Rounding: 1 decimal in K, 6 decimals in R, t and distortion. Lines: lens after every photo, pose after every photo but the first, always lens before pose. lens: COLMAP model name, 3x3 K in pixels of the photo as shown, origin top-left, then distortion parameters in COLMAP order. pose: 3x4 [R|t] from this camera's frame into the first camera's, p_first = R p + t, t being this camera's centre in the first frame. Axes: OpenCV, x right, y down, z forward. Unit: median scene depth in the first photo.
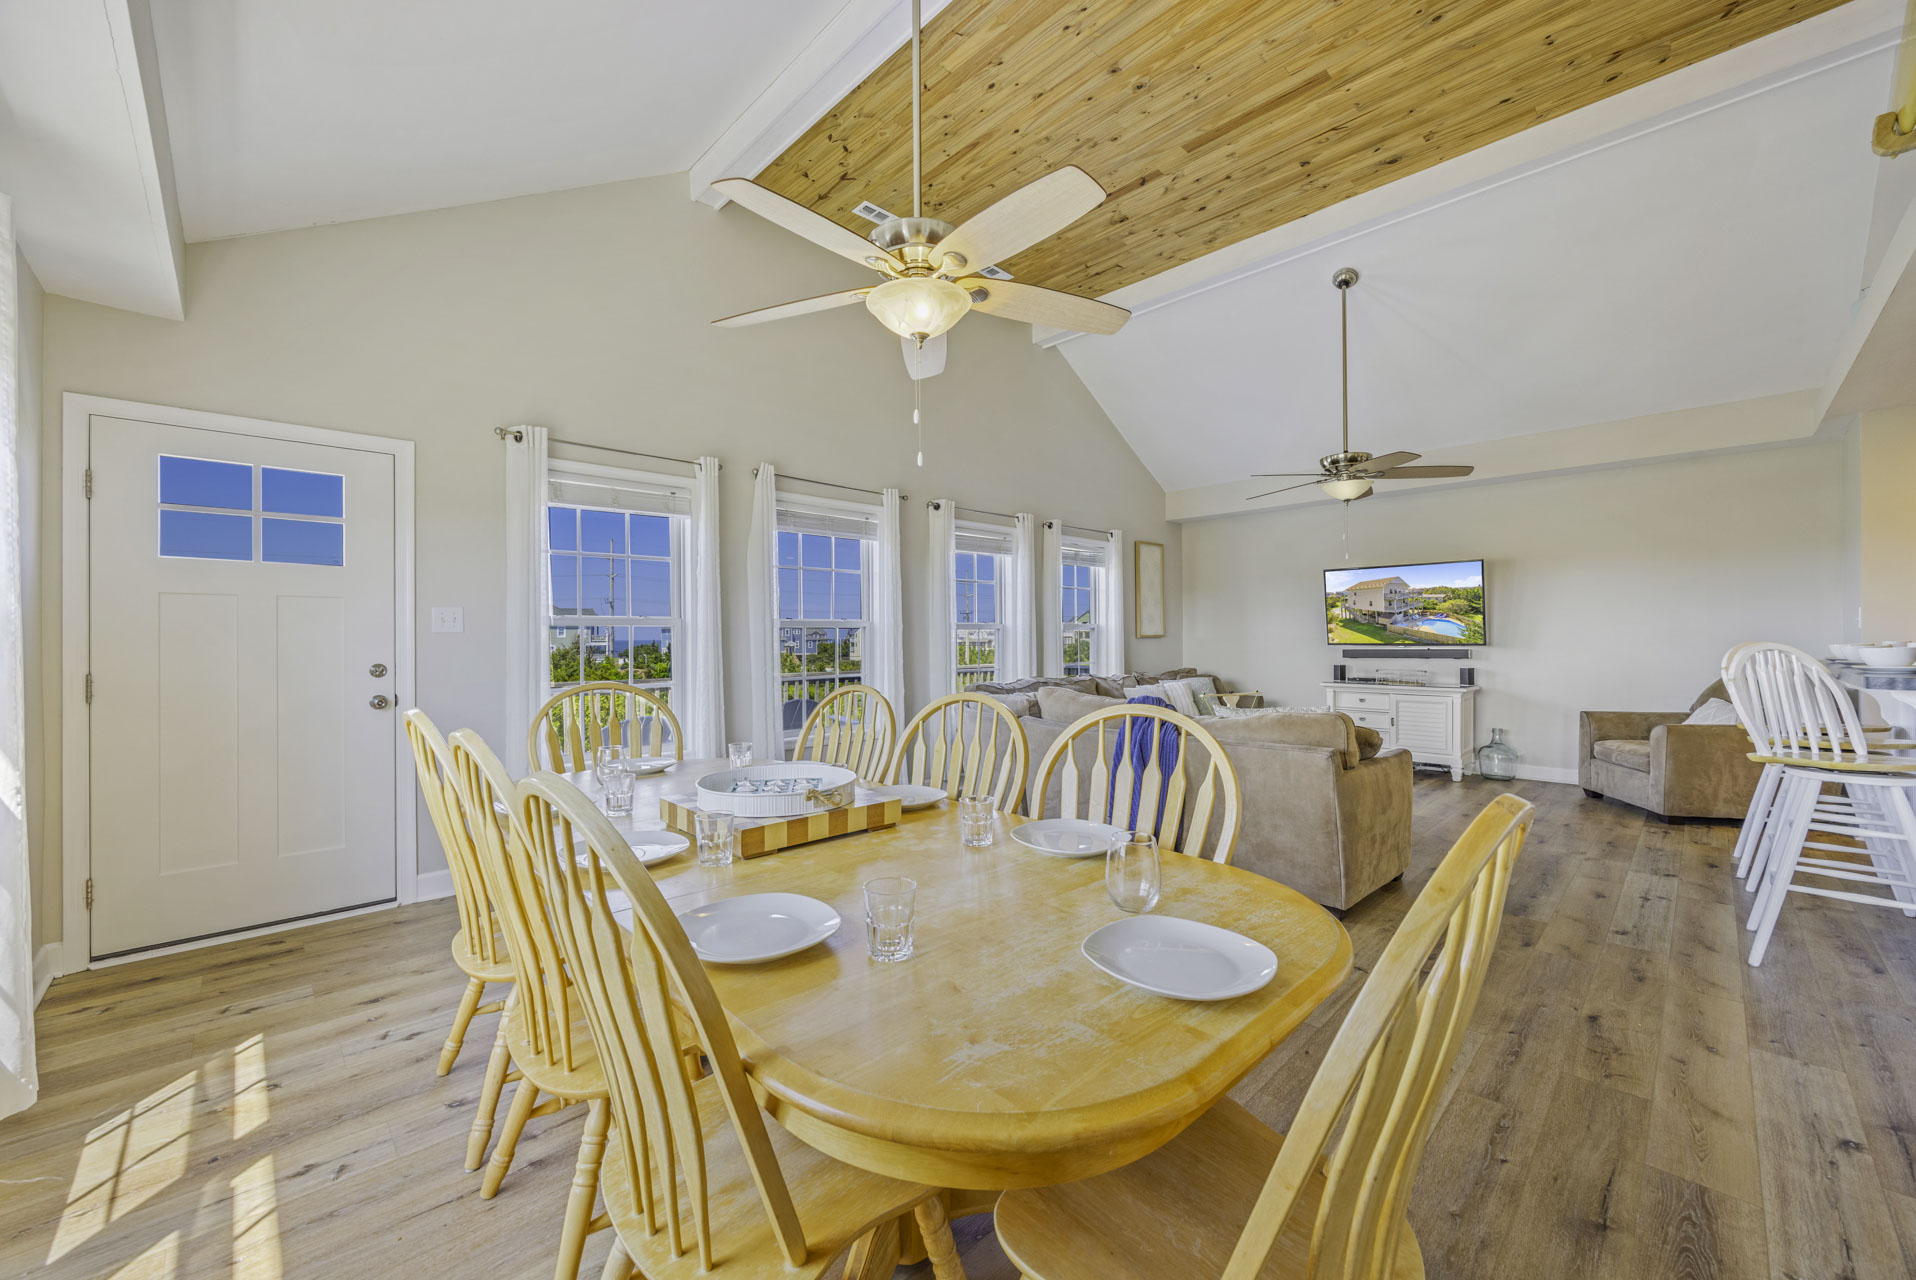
lens RADIAL K [[732.7, 0, 961.2], [0, 732.7, 637.6], [0, 0, 1]] dist [-0.001597, 0.000256]
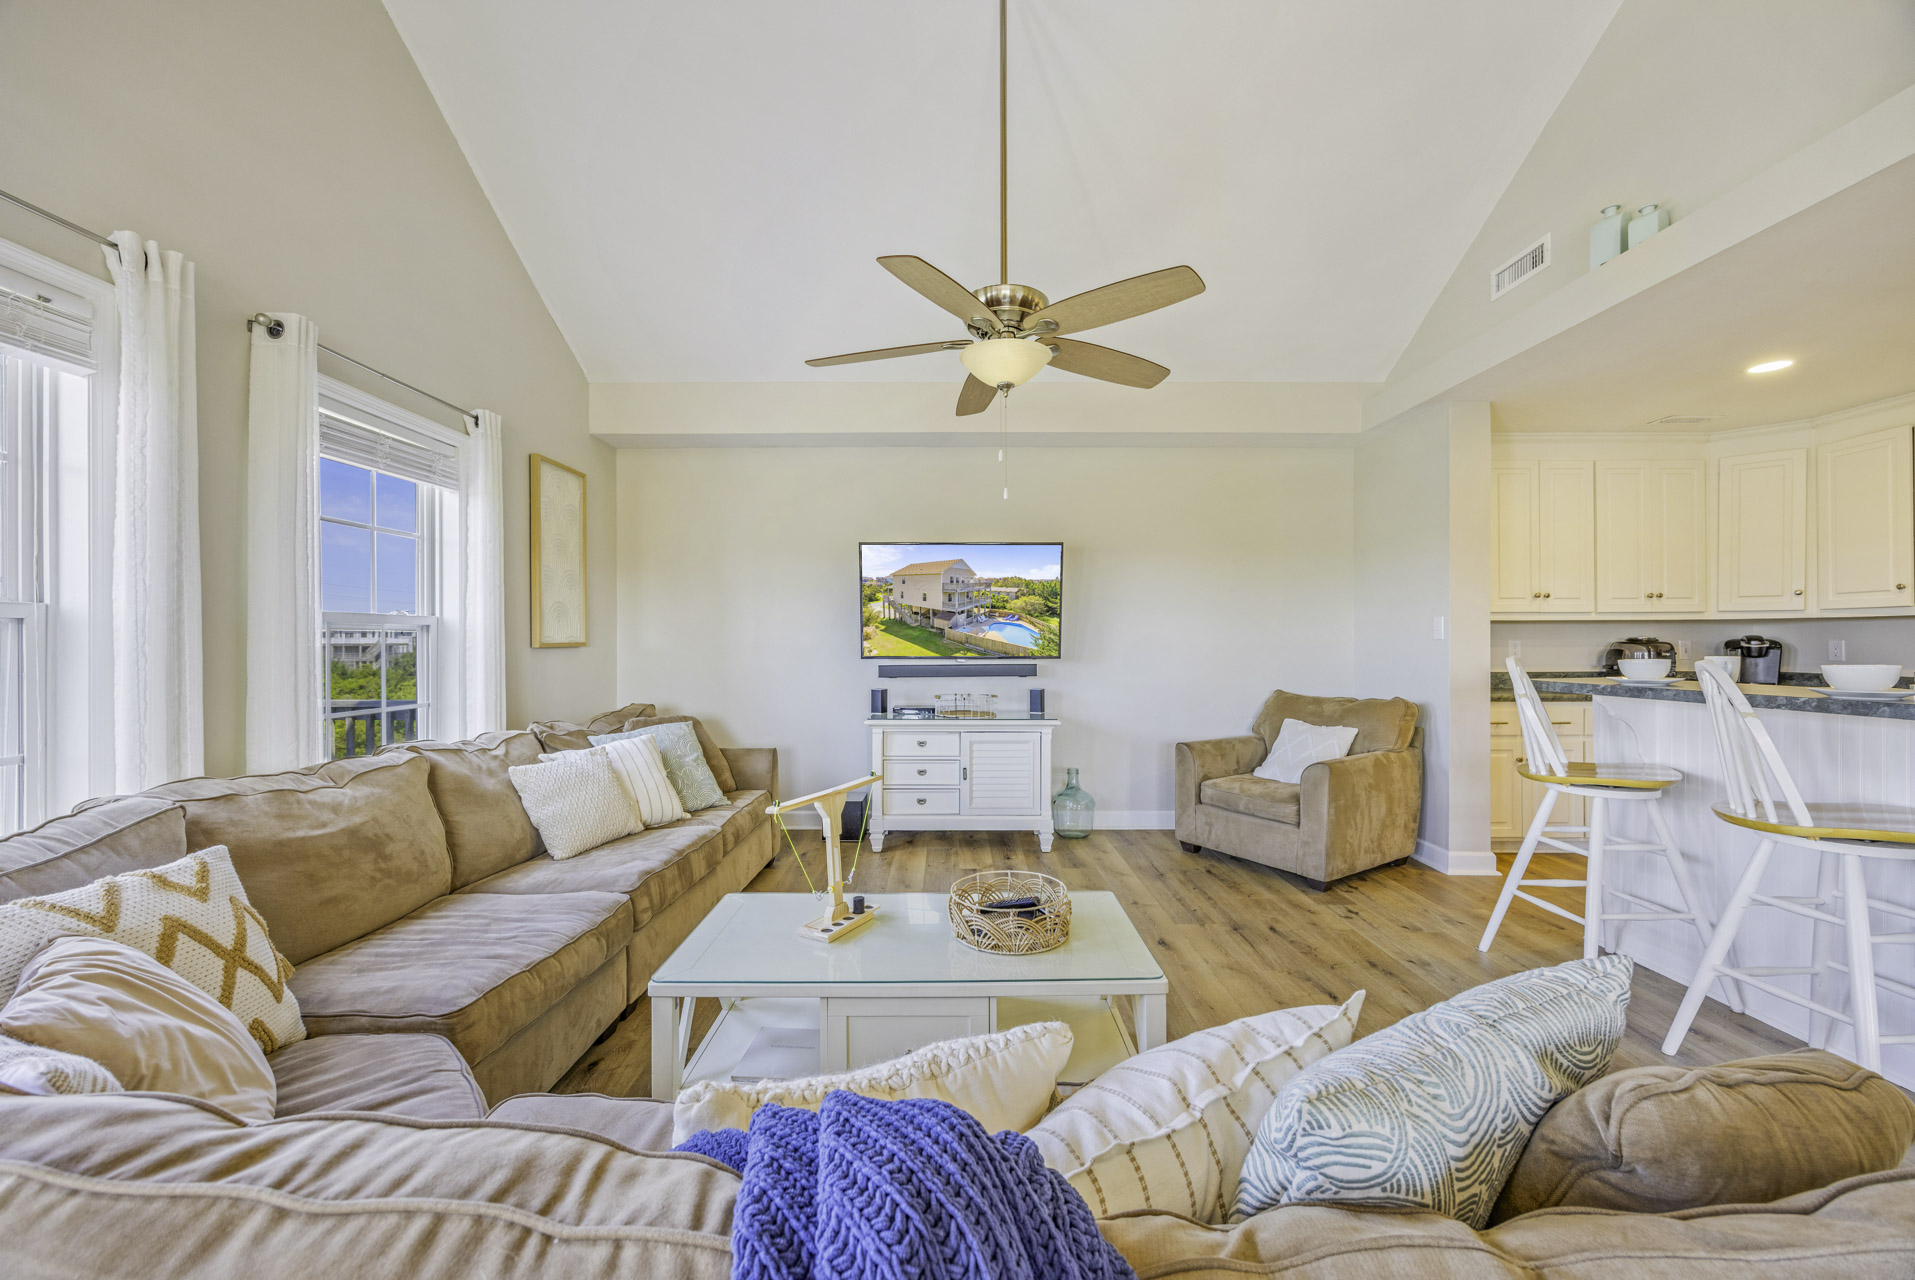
lens RADIAL K [[732.3, 0, 960.7], [0, 732.3, 637.6], [0, 0, 1]] dist [-0.001597, 0.000256]
pose [[0.692605, 0.008782, 0.721263, 0.100124], [-0.004116, 0.999958, -0.008223, -0.004076], [-0.721305, 0.002727, 0.692612, 0.536899]]
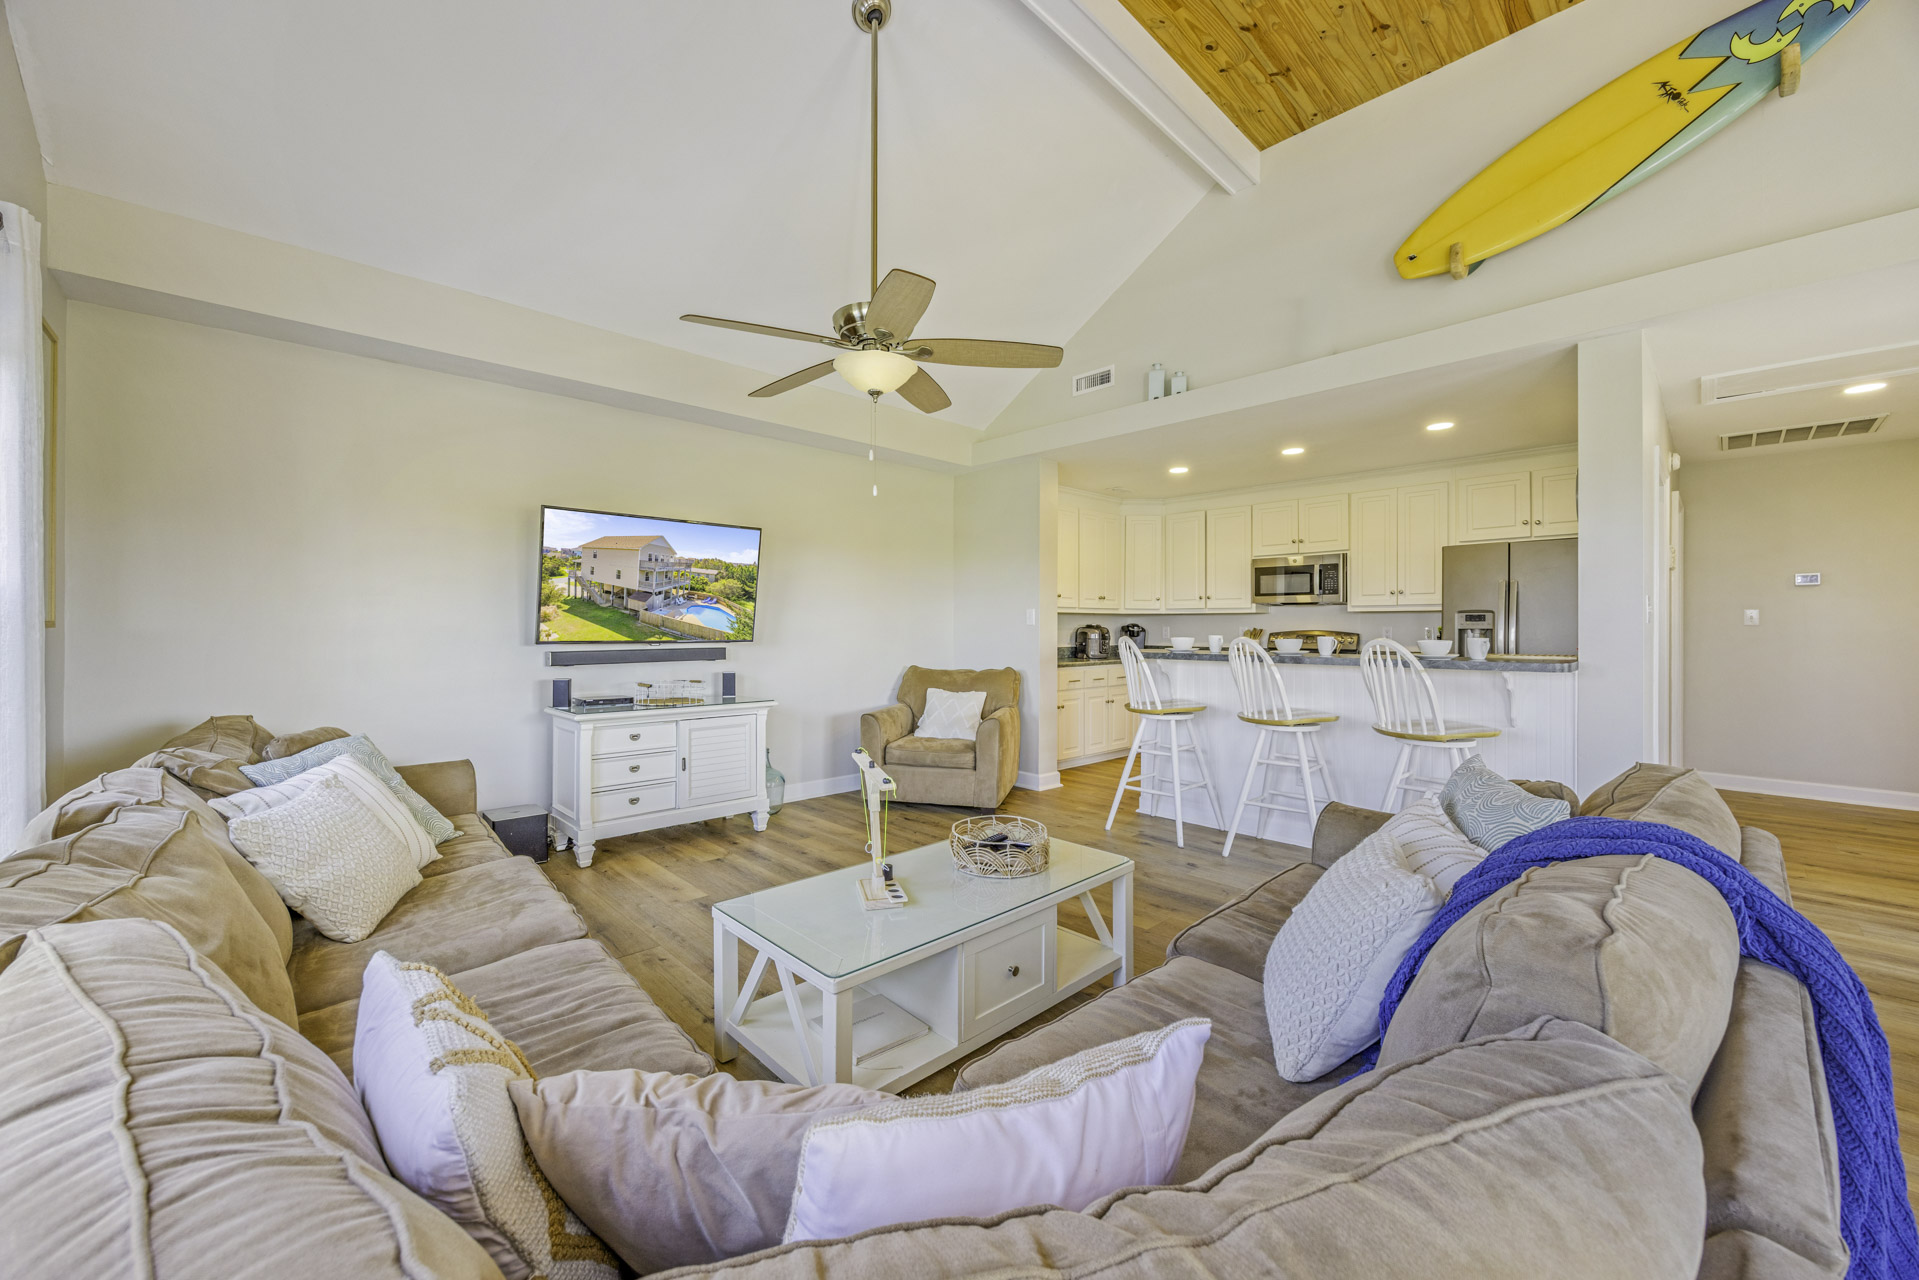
lens RADIAL K [[722.4, 0, 951.5], [0, 722.4, 628.2], [0, 0, 1]] dist [-0.001365, -0.000034]
pose [[0.015414, 0.004080, 0.999873, -0.034787], [-0.006098, 0.999973, -0.003986, -0.001808], [-0.999863, -0.006036, 0.015438, 0.757627]]
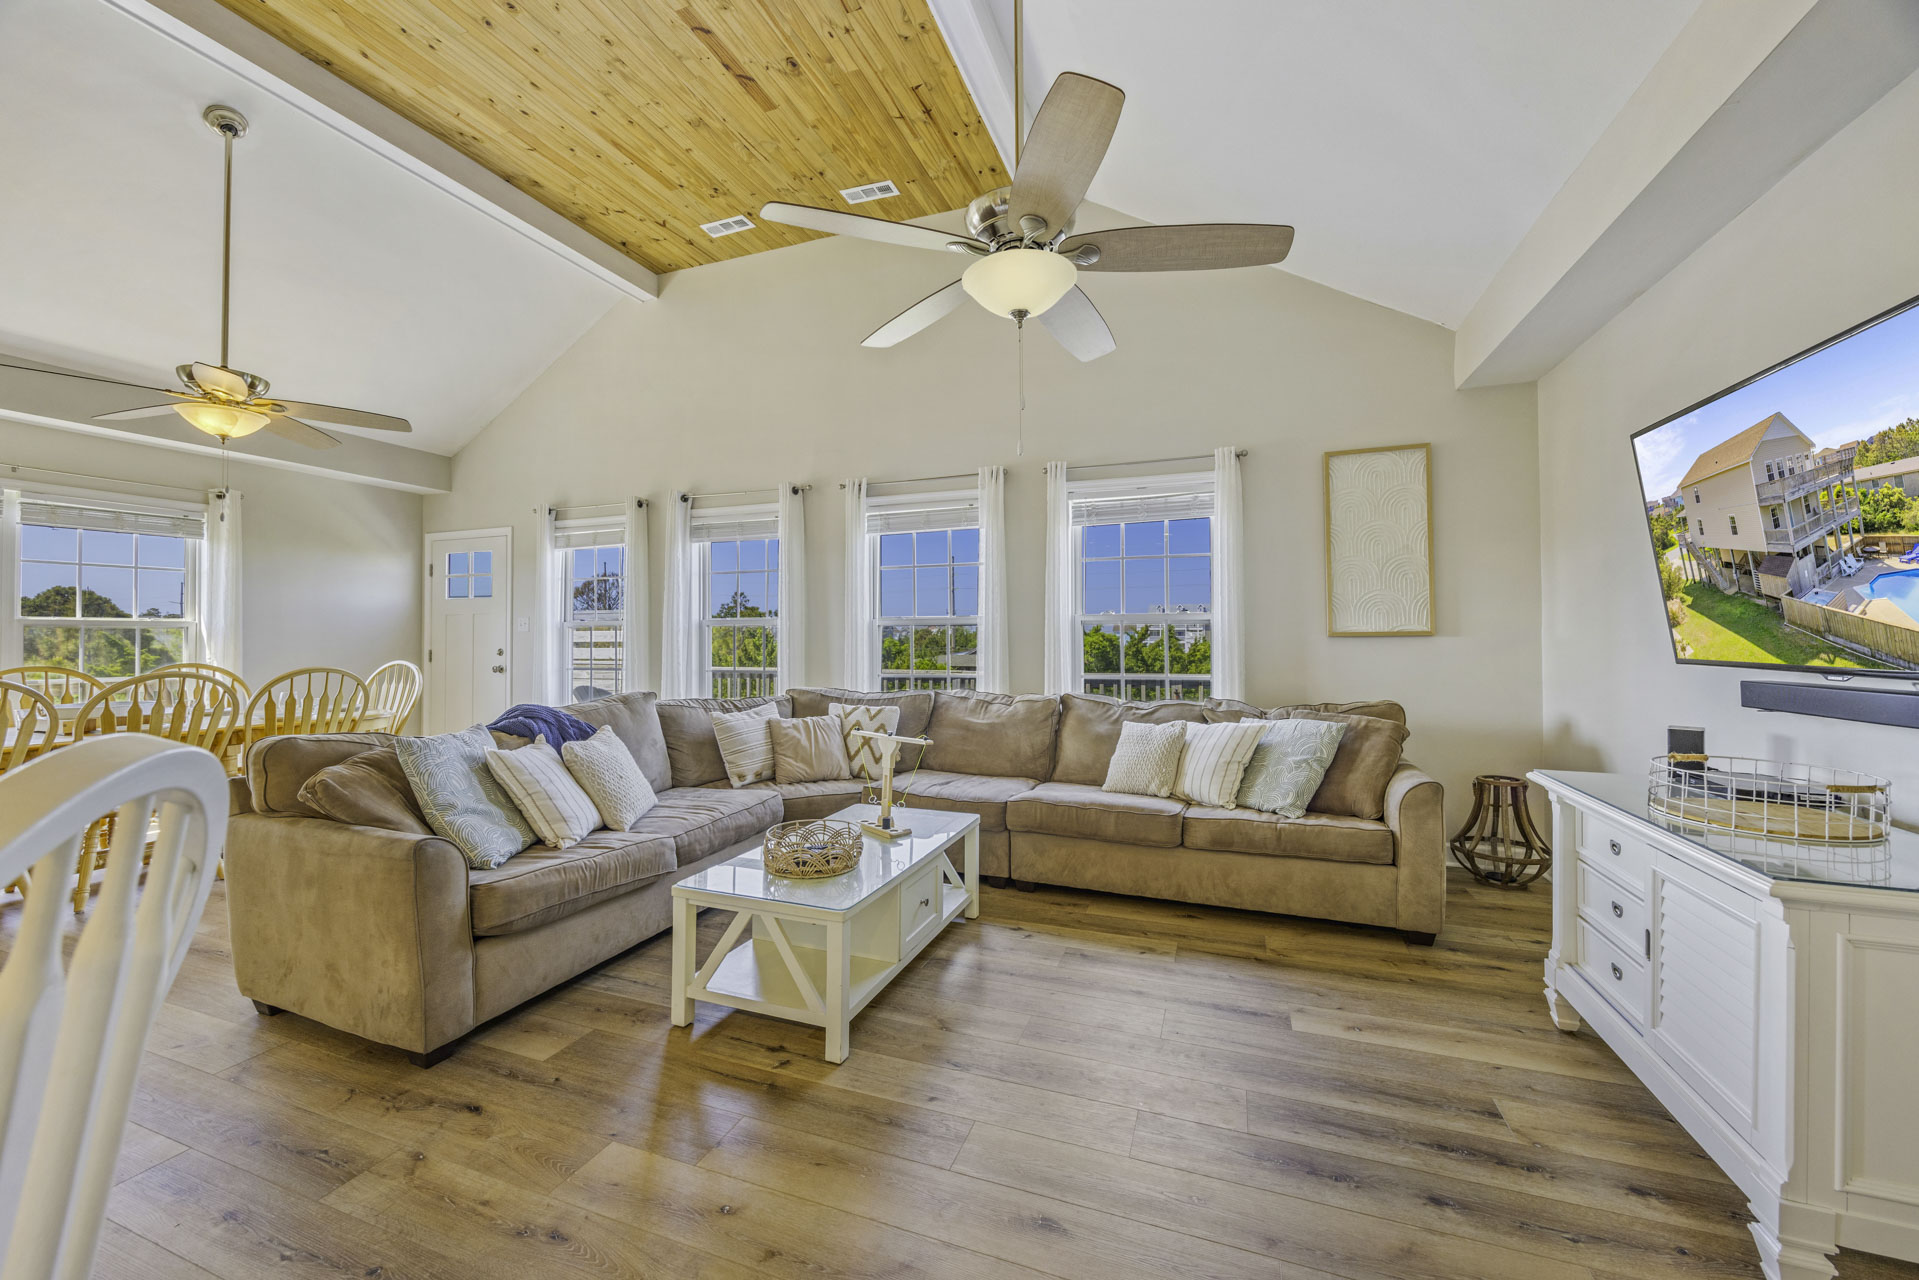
lens RADIAL K [[743.8, 0, 959.9], [0, 743.8, 634.1], [0, 0, 1]] dist [-0.025338, -0.000036]
pose [[0.429715, 0.006002, -0.902945, 0.724565], [0.001650, 0.999971, 0.007432, -0.007159], [0.902963, -0.004683, 0.429692, 0.640401]]
